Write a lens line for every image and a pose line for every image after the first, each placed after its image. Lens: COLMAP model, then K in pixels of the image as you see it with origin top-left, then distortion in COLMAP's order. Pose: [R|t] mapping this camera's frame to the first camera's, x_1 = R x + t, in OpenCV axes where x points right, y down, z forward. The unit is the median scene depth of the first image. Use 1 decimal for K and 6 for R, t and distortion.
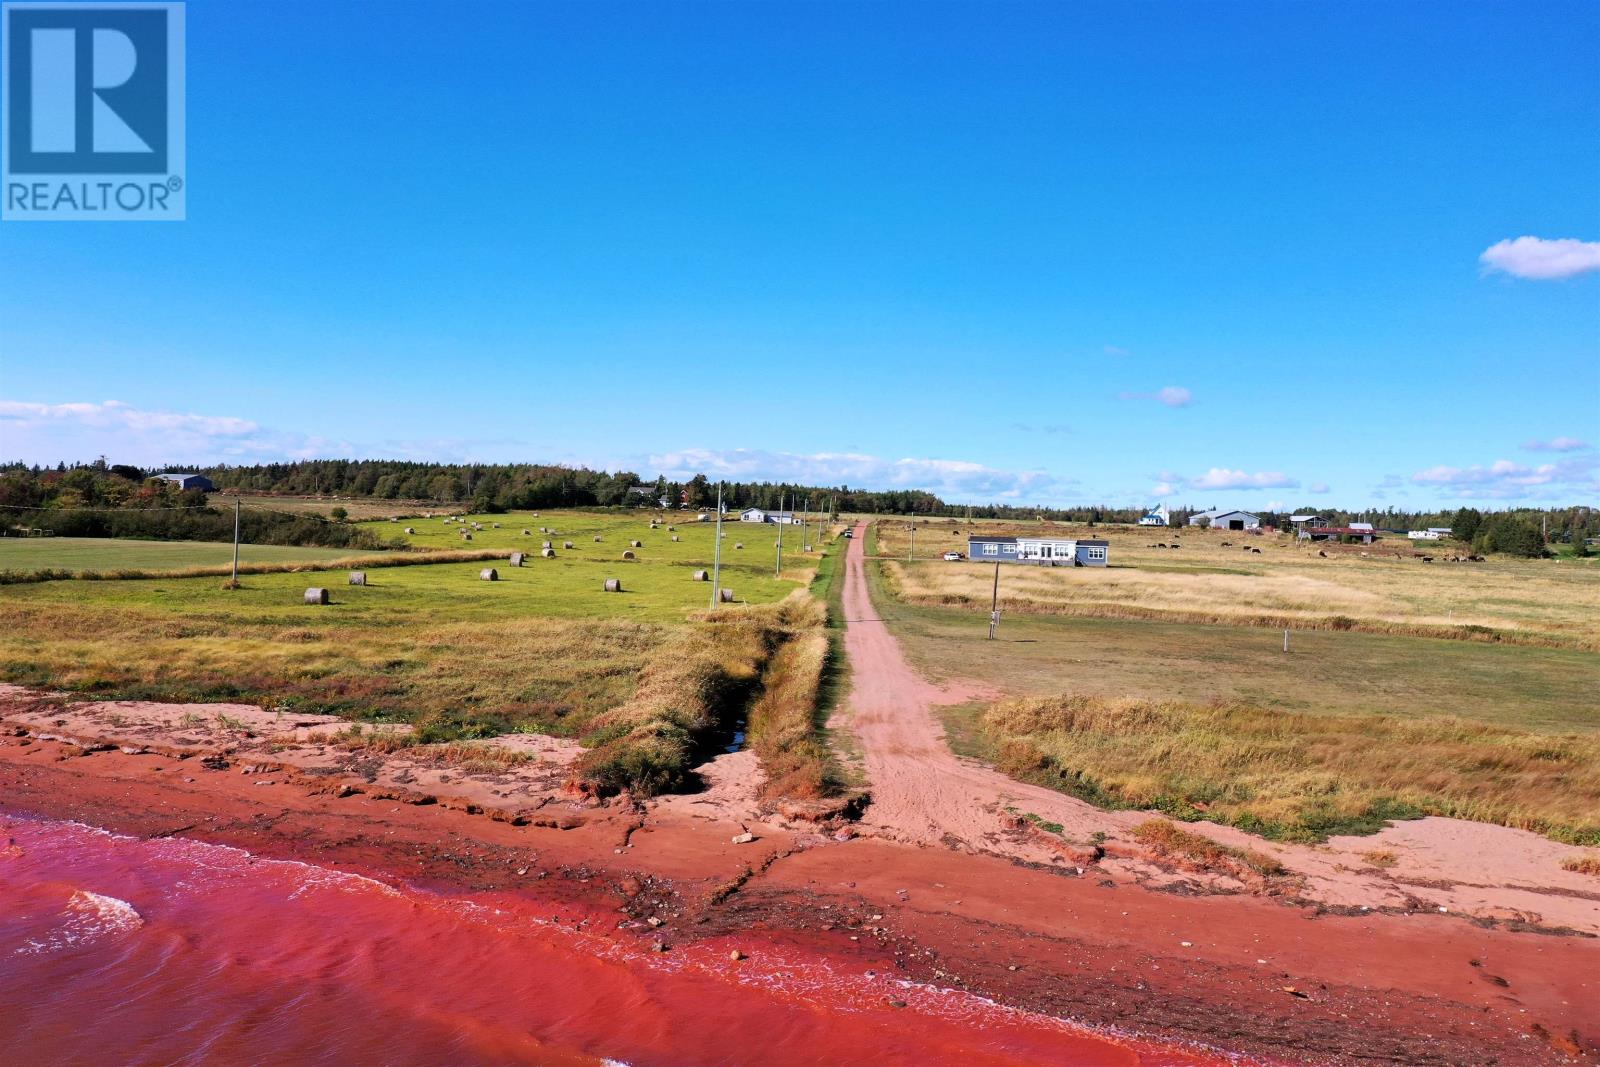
lens RADIAL K [[1258.9, 0, 798.5], [0, 1258.9, 535.6], [0, 0, 1]] dist [-0.008100, 0.001140]
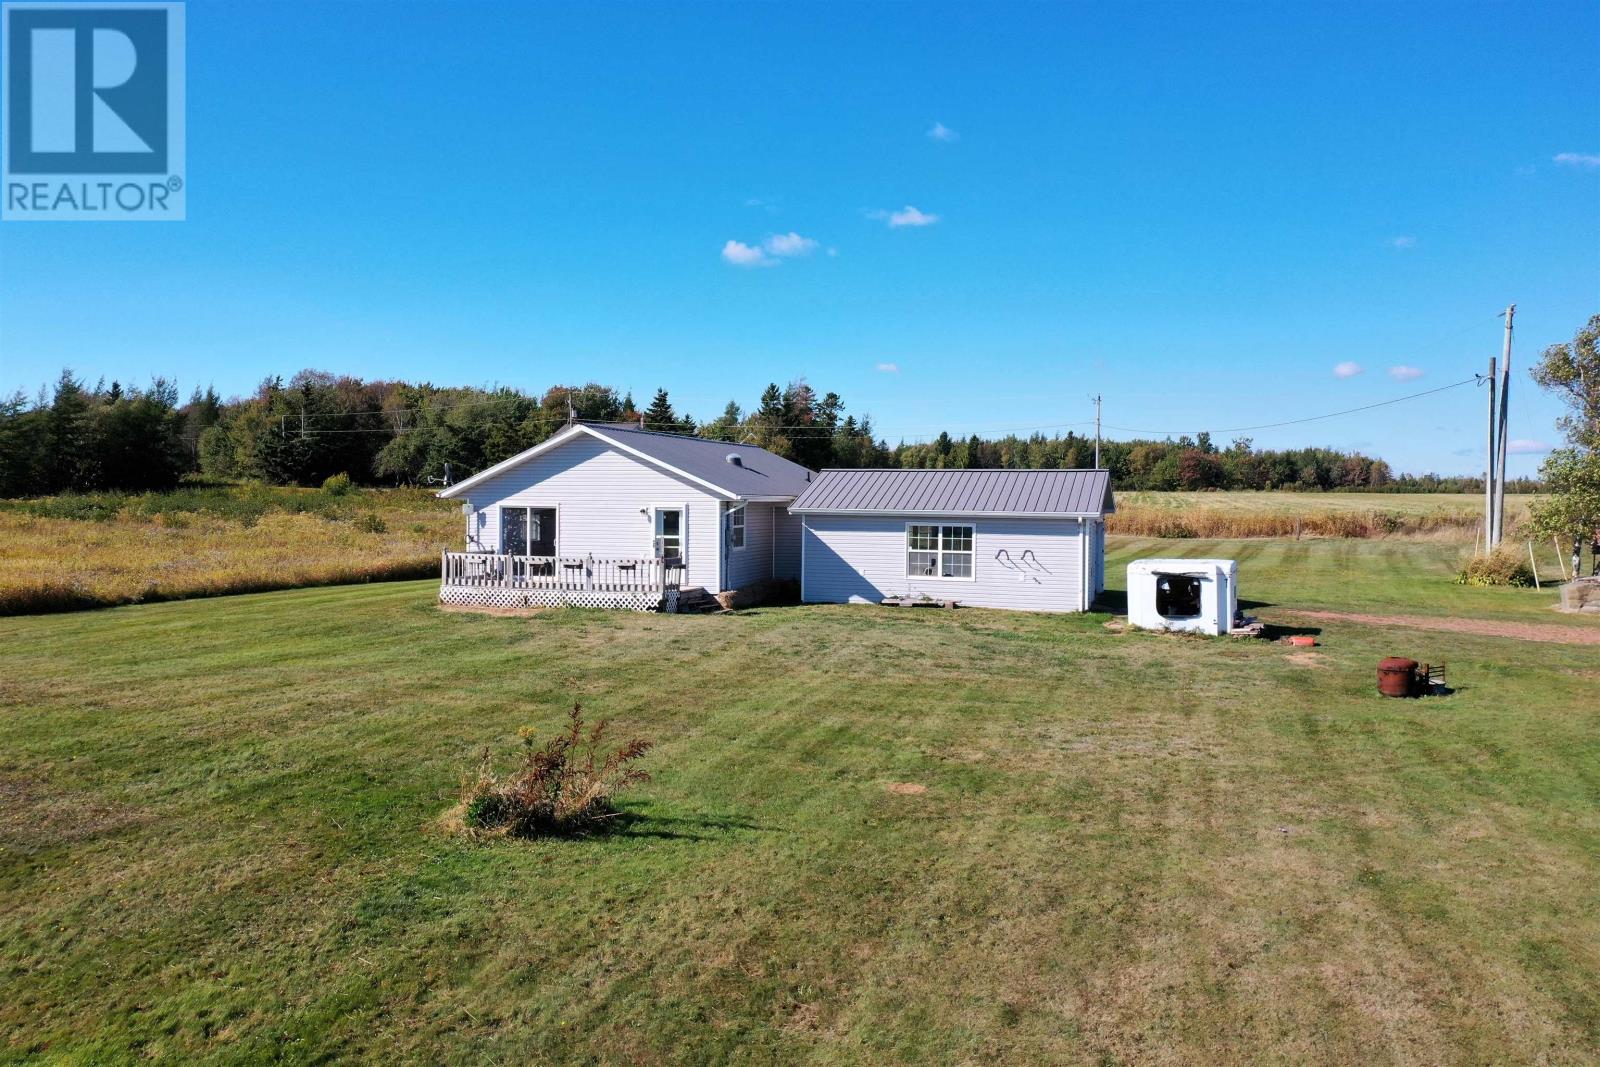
lens RADIAL K [[1258.9, 0, 803.9], [0, 1258.9, 523.2], [0, 0, 1]] dist [-0.008100, 0.001140]
pose [[0.974054, -0.019722, -0.225453, -0.003582], [0.019796, 0.999802, -0.001933, -0.008518], [0.225447, -0.002580, 0.974252, 0.501437]]
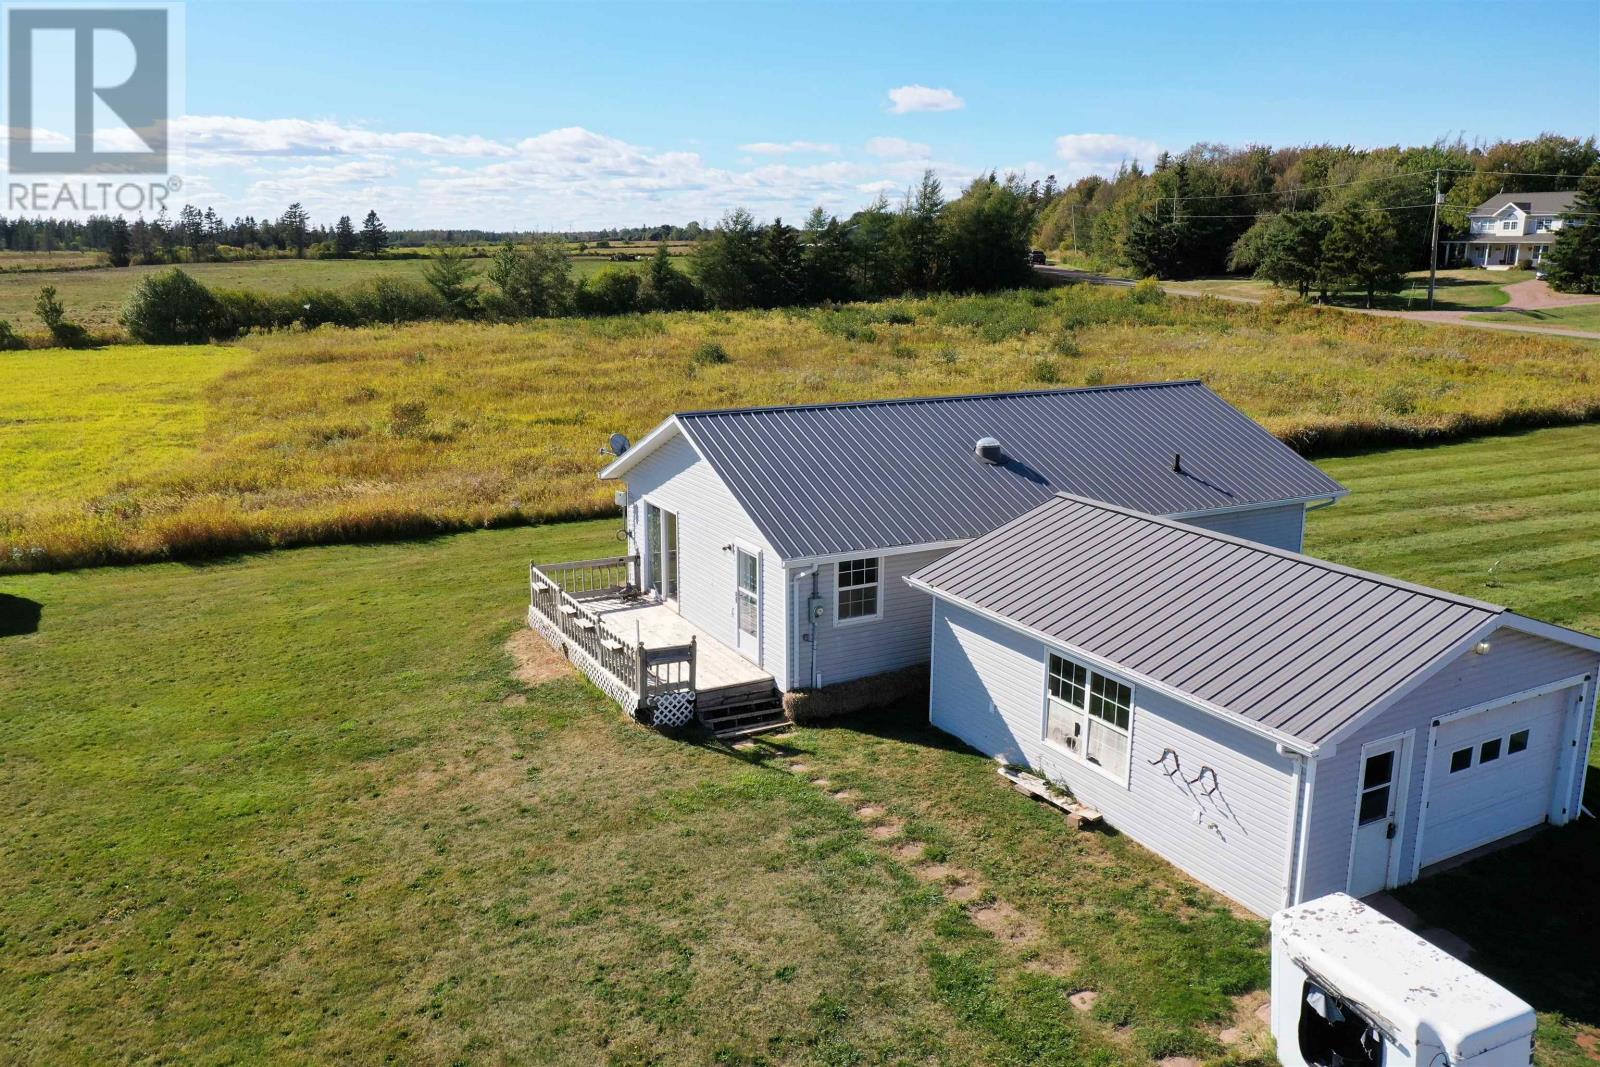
lens RADIAL K [[1258.9, 0, 797.4], [0, 1258.9, 539.4], [0, 0, 1]] dist [-0.008100, 0.001140]
pose [[0.542070, 0.162649, -0.824443, 0.006135], [0.004133, 0.980562, 0.196166, -0.014756], [0.840323, -0.109743, 0.530861, 0.526048]]
